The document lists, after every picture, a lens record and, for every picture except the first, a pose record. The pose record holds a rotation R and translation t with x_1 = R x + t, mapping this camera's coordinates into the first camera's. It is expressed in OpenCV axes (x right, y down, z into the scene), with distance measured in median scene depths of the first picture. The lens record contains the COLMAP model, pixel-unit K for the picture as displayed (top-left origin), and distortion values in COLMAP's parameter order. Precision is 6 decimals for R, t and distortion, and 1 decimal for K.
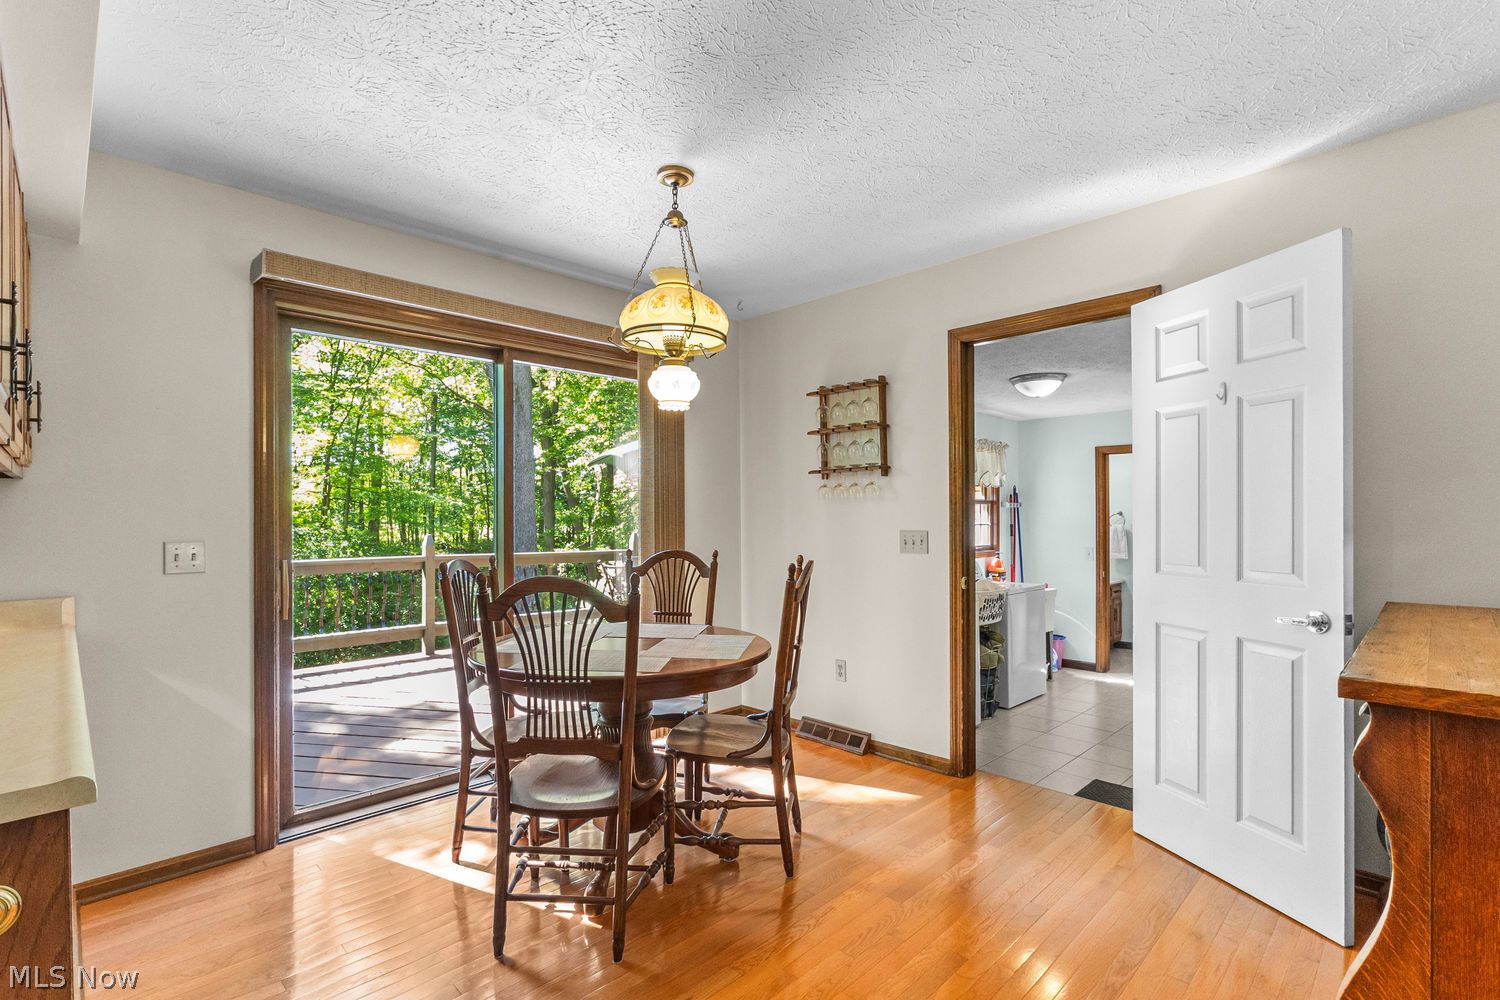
lens RADIAL K [[700.7, 0, 747.9], [0, 700.7, 511.3], [0, 0, 1]] dist [0.000946, 0.002977]
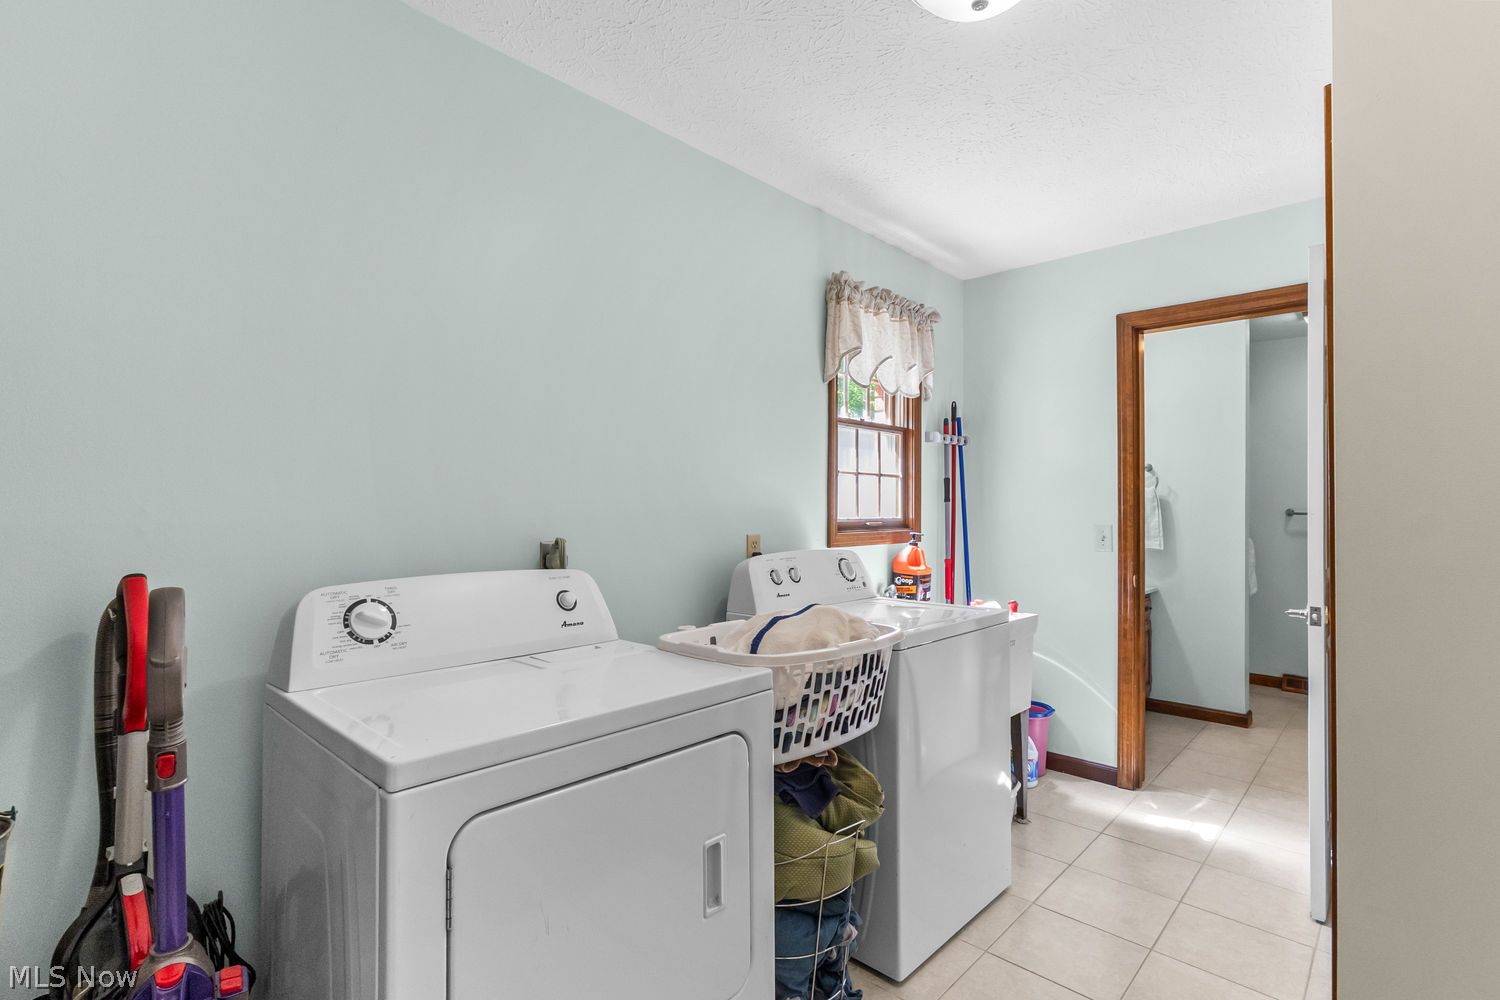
lens RADIAL K [[700.7, 0, 749.7], [0, 700.7, 501.9], [0, 0, 1]] dist [0.000946, 0.002977]
pose [[0.999354, 0.007812, 0.035092, 0.228205], [-0.007655, 0.999960, -0.004615, 0.040163], [-0.035126, 0.004343, 0.999373, 0.529944]]
